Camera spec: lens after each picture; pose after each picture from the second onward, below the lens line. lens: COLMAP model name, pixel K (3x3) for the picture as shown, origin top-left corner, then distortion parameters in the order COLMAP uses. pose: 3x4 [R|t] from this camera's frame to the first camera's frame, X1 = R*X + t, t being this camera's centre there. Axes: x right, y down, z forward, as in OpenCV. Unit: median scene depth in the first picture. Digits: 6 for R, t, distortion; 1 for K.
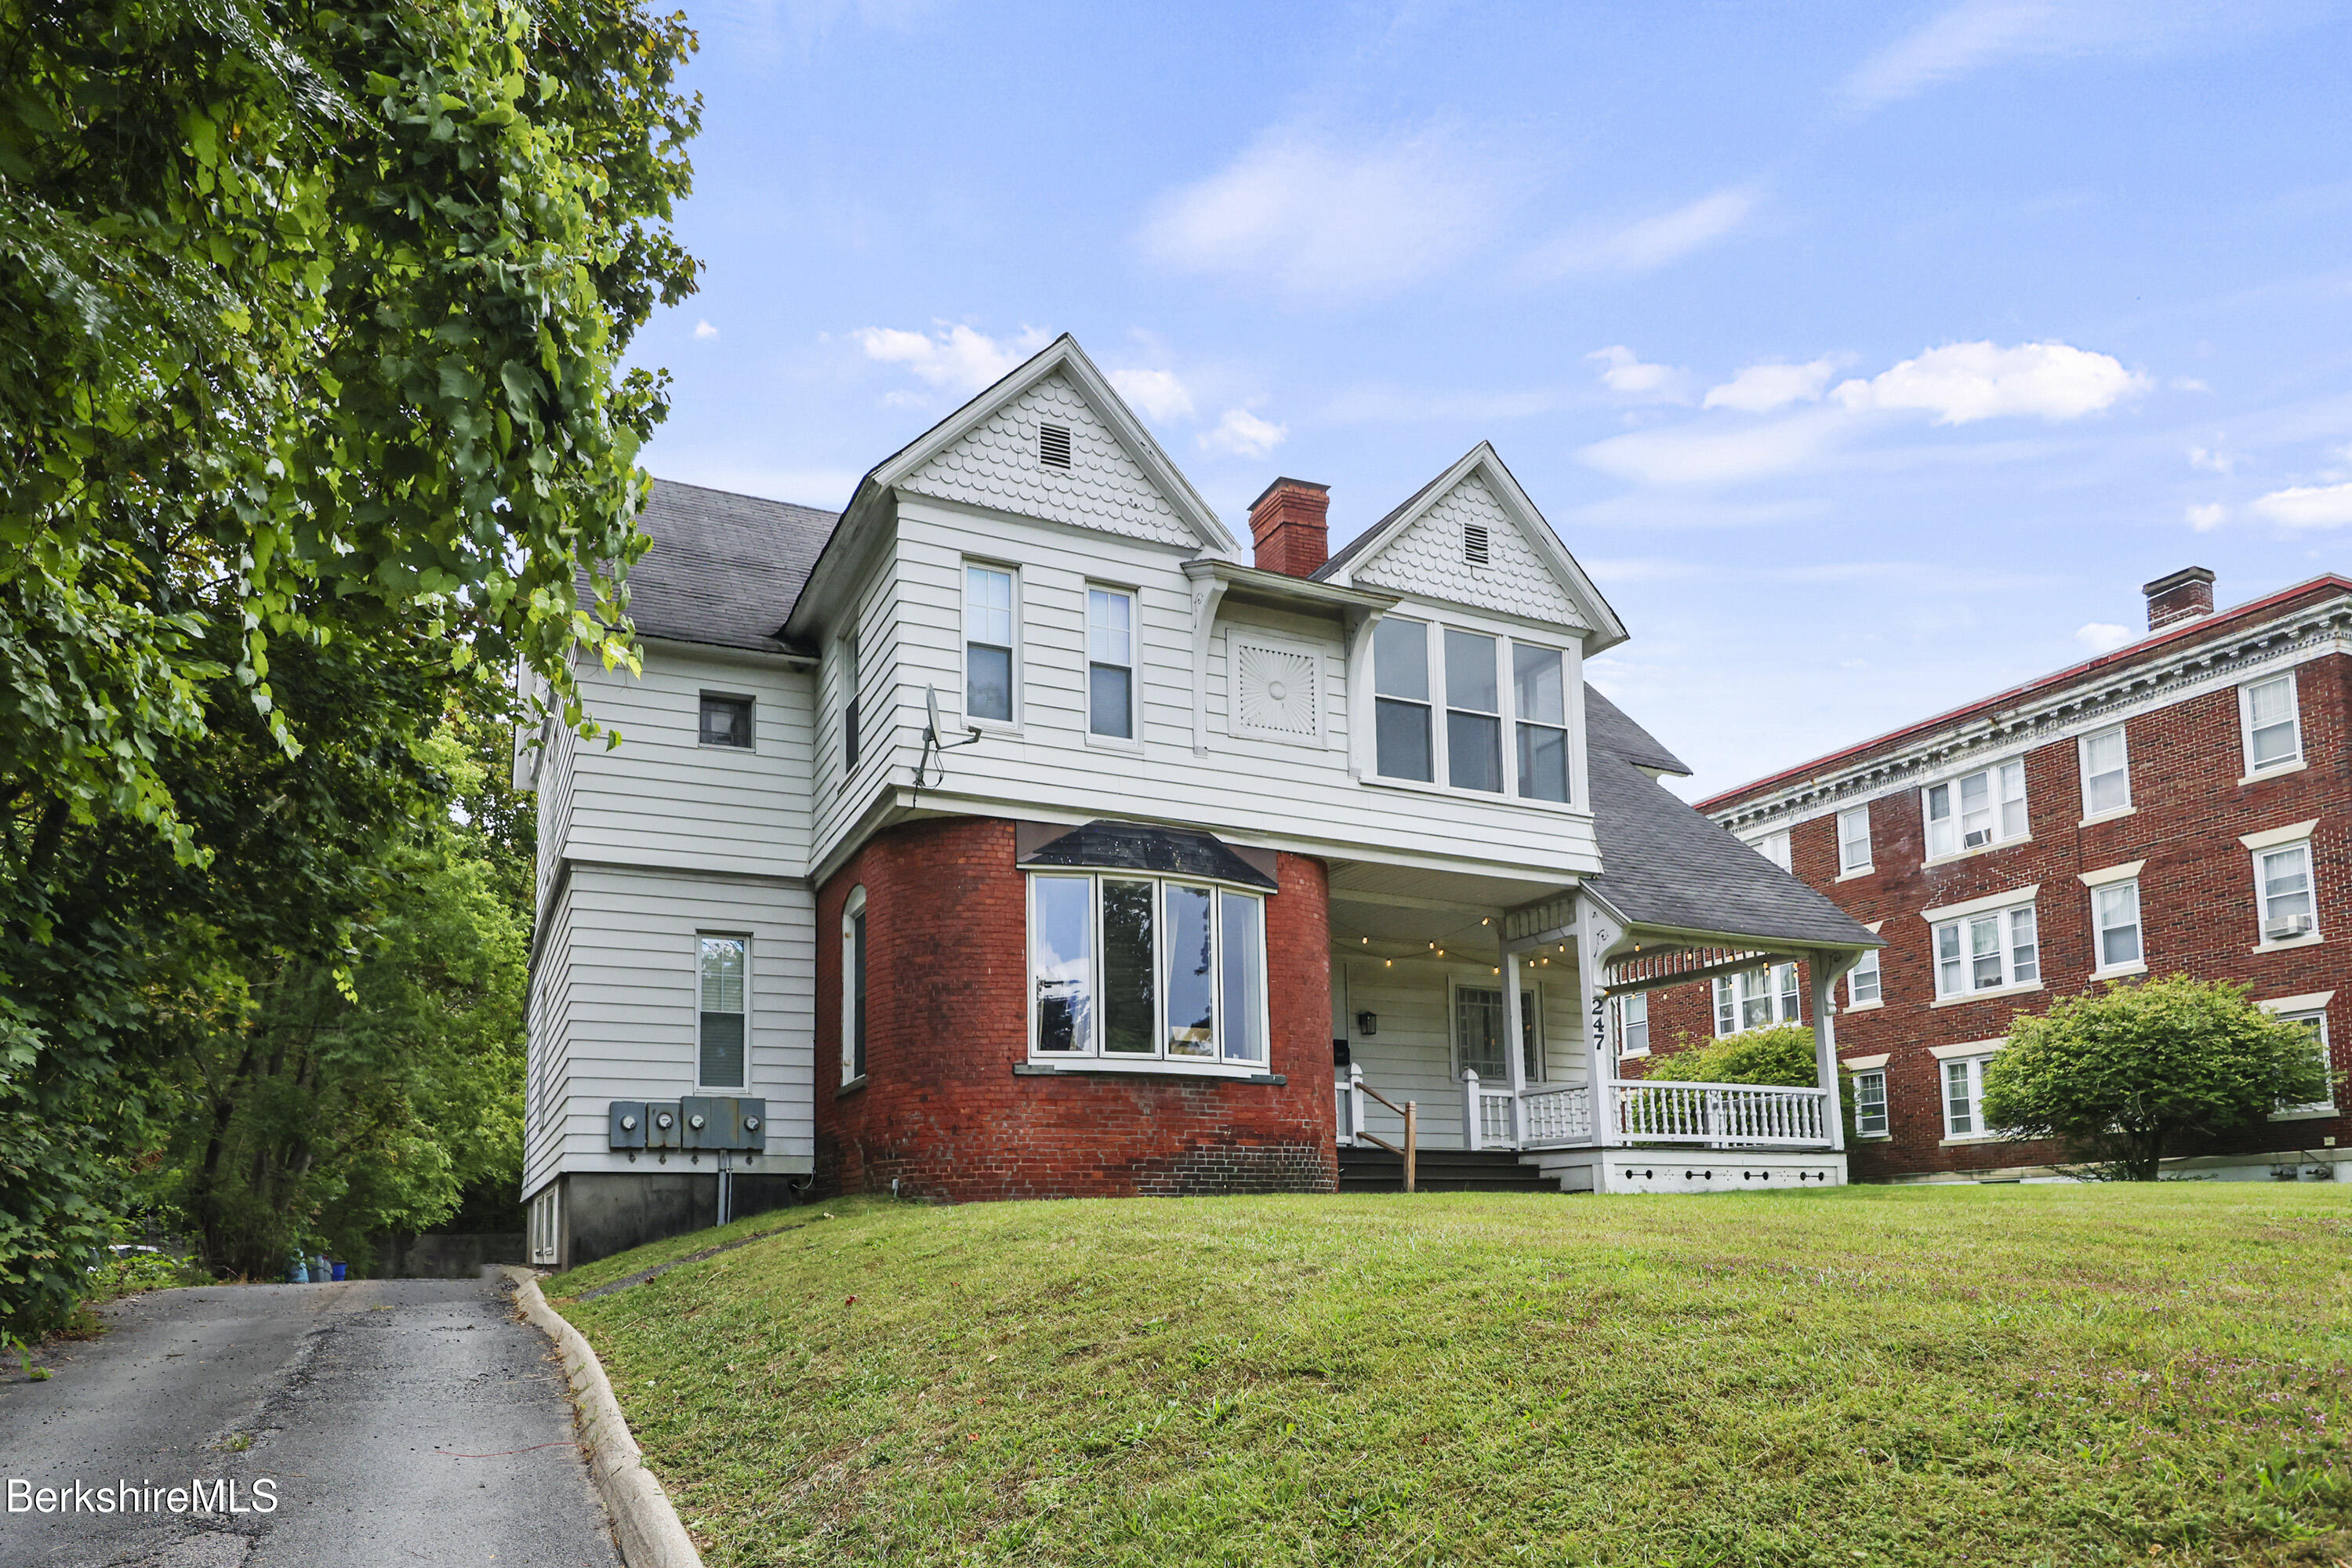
lens RADIAL K [[1433.5, 0, 1173.9], [0, 1433.5, 686.6], [0, 0, 1]] dist [0.004789, -0.002207]
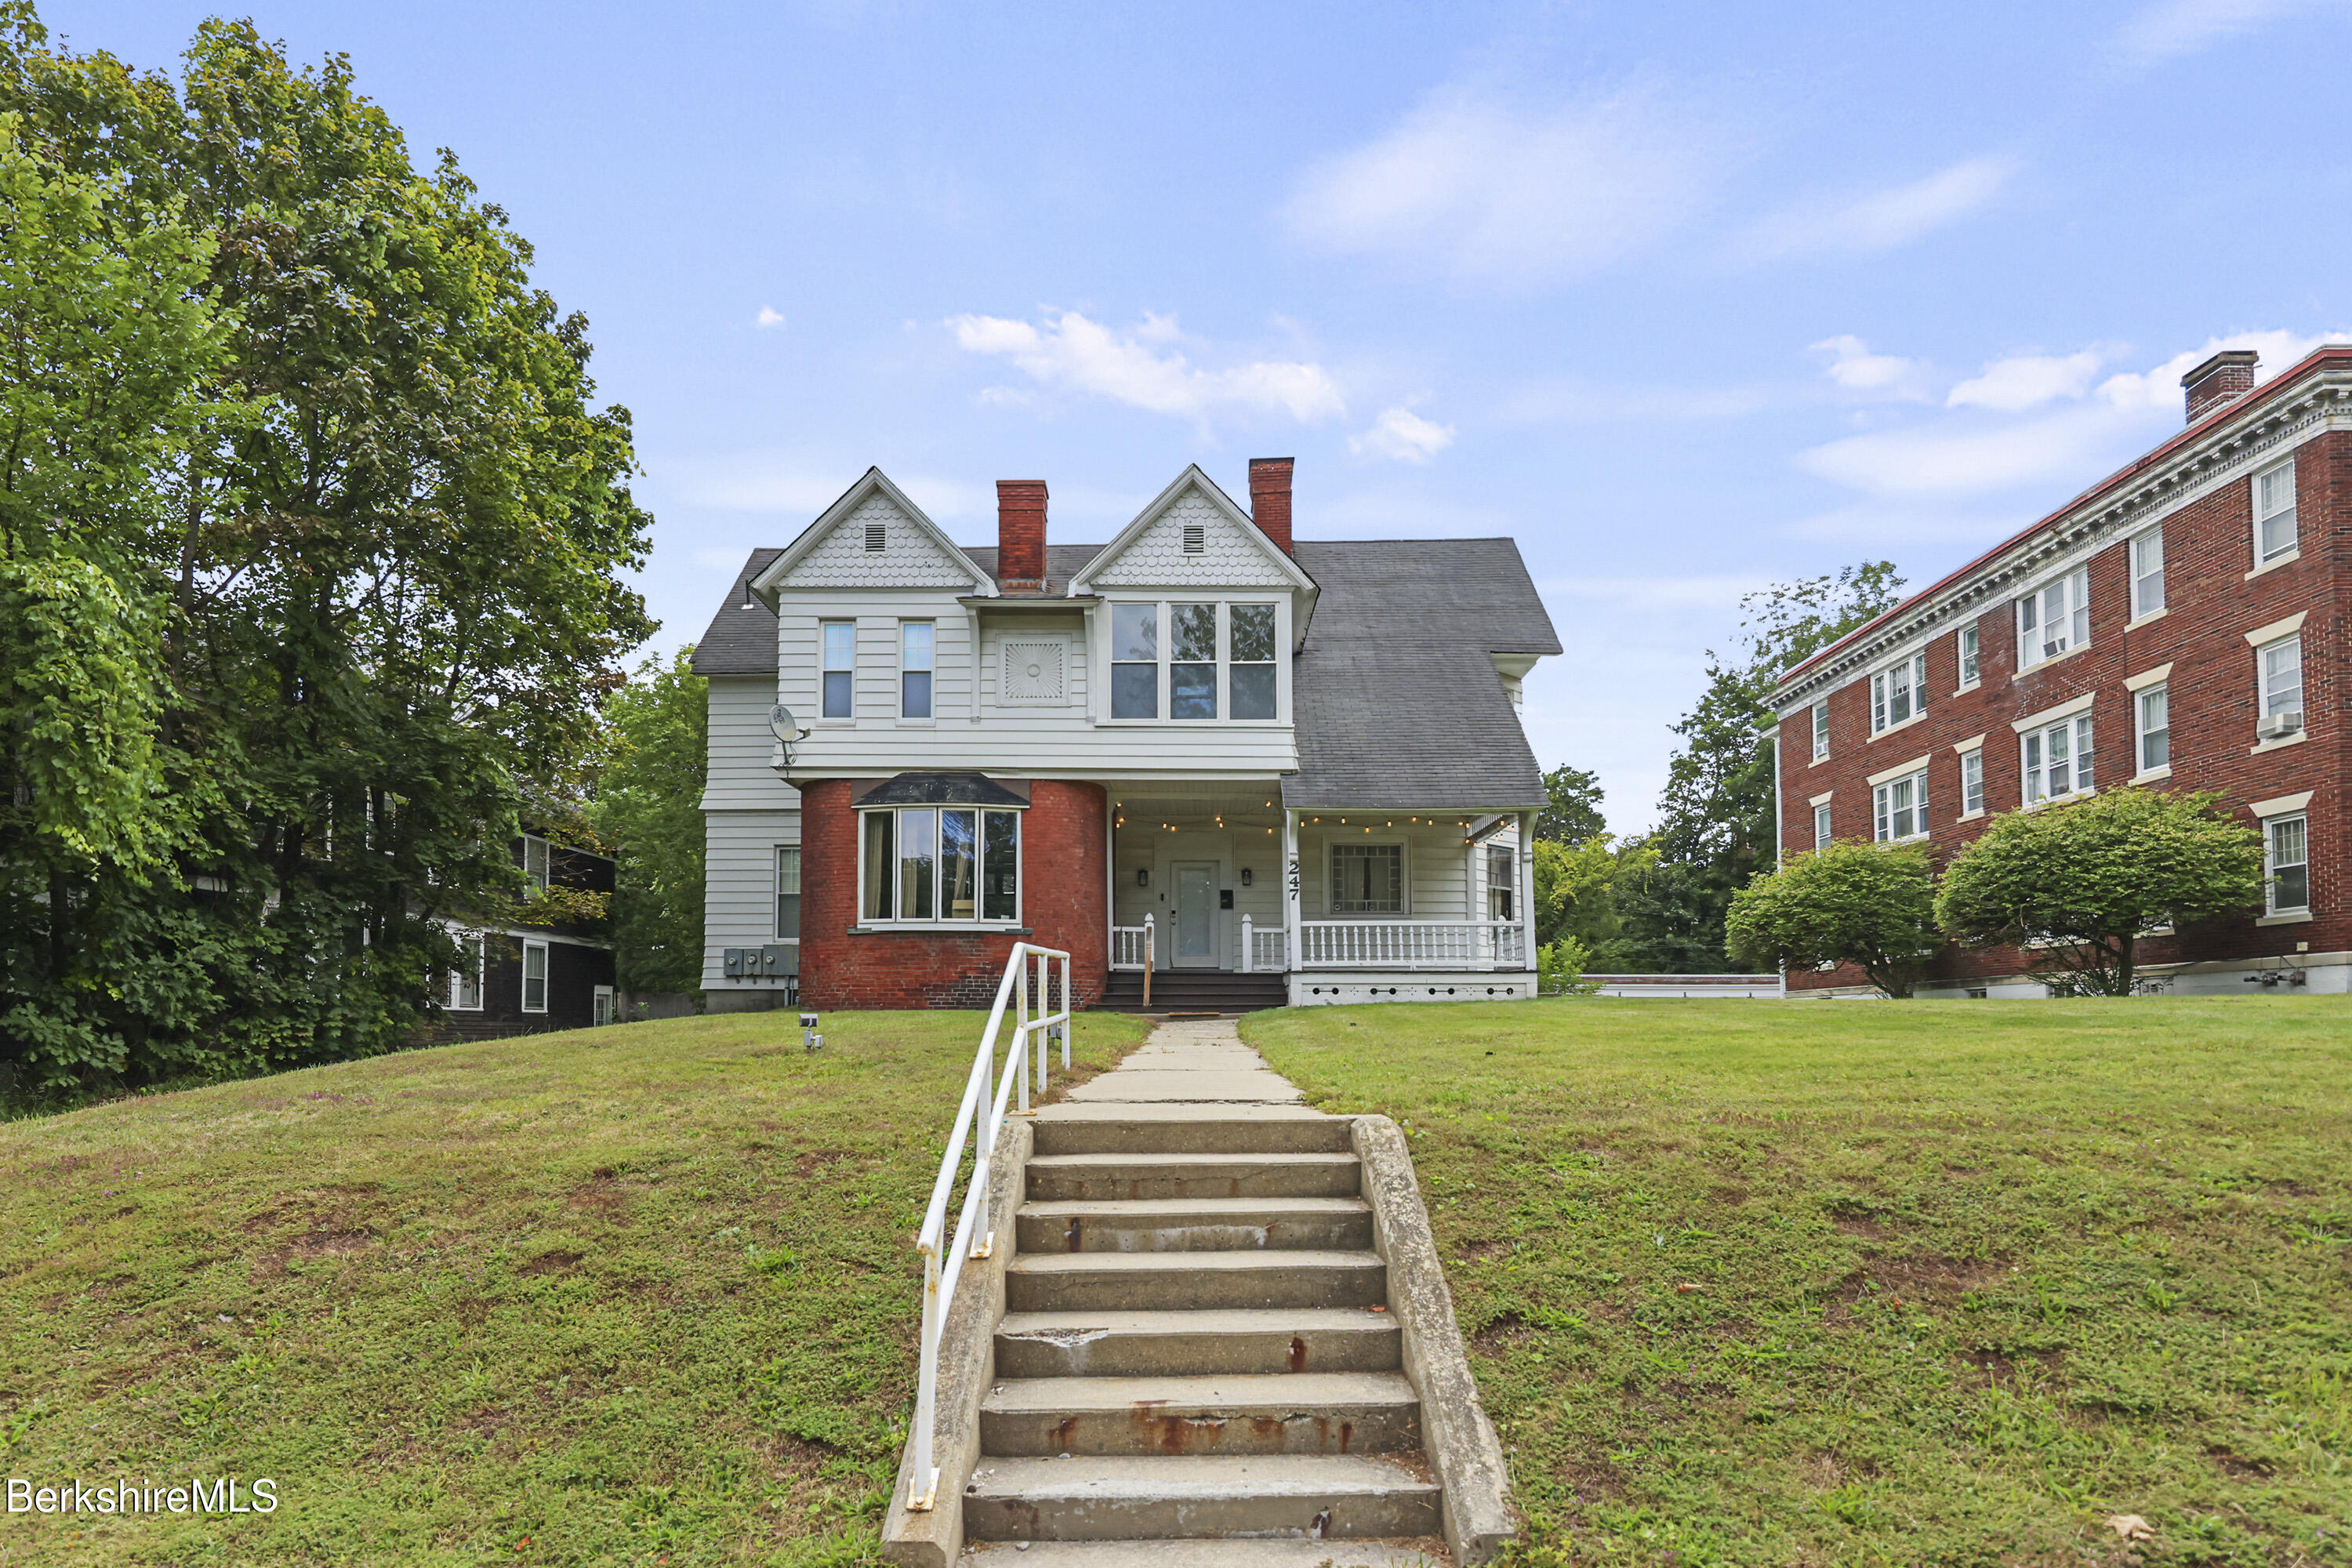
lens RADIAL K [[1223.5, 0, 1187.8], [0, 1223.5, 563.1], [0, 0, 1]] dist [-0.005904, 0.000573]
pose [[0.894754, -0.145027, -0.422353, 0.704226], [0.150241, 0.988424, -0.021119, -0.052122], [0.420526, -0.044559, 0.906186, -0.080318]]
